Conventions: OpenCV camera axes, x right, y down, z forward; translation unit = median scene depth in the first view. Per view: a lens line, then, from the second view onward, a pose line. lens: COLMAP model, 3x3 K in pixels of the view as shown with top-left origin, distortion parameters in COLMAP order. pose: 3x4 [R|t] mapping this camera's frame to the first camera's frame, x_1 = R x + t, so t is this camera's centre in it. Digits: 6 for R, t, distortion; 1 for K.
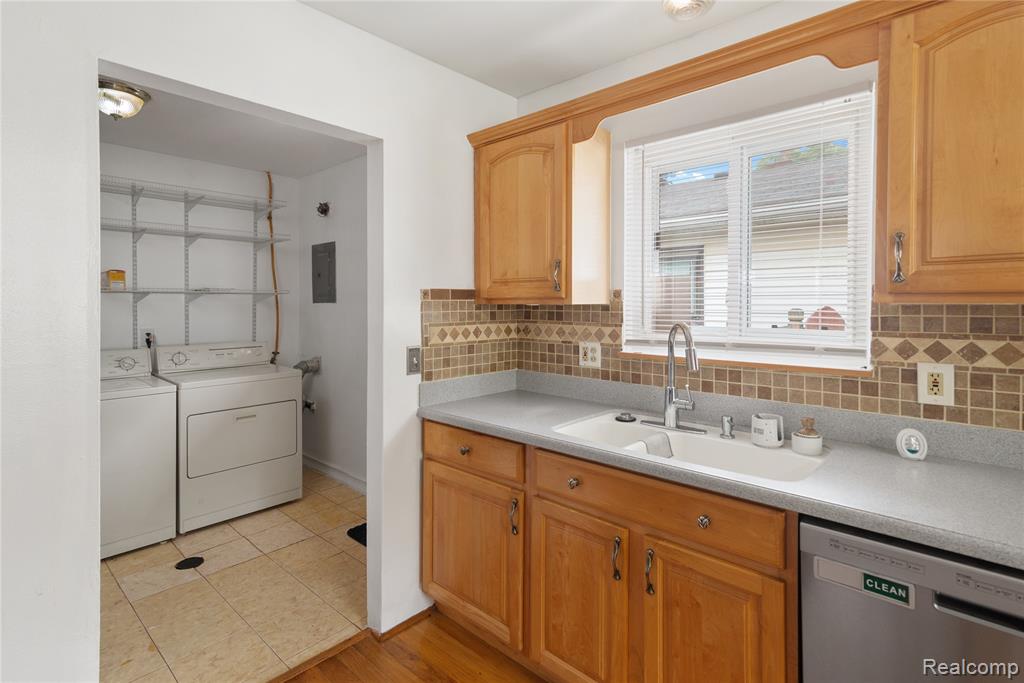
lens RADIAL K [[503.0, 0, 510.5], [0, 503.0, 312.0], [0, 0, 1]] dist [0.009777, 0.000006]
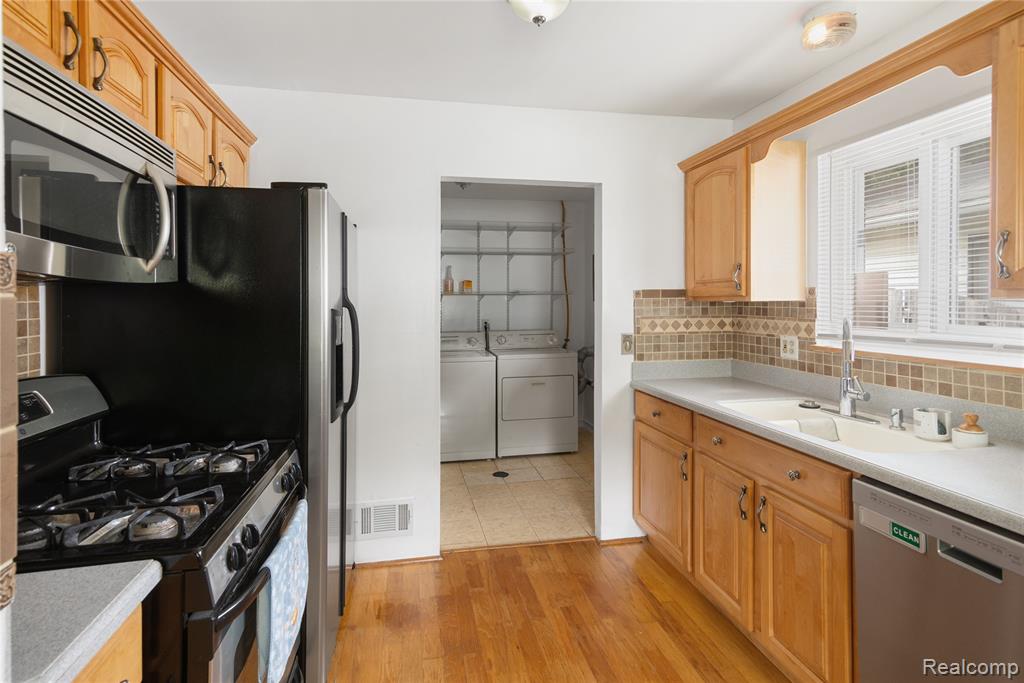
lens RADIAL K [[508.9, 0, 511.7], [0, 508.9, 304.6], [0, 0, 1]] dist [0.000459, 0.000030]
pose [[0.813330, -0.001604, -0.581800, 0.331453], [-0.003969, 0.999958, -0.008305, 0.004525], [0.581789, 0.009063, 0.813290, -0.261016]]
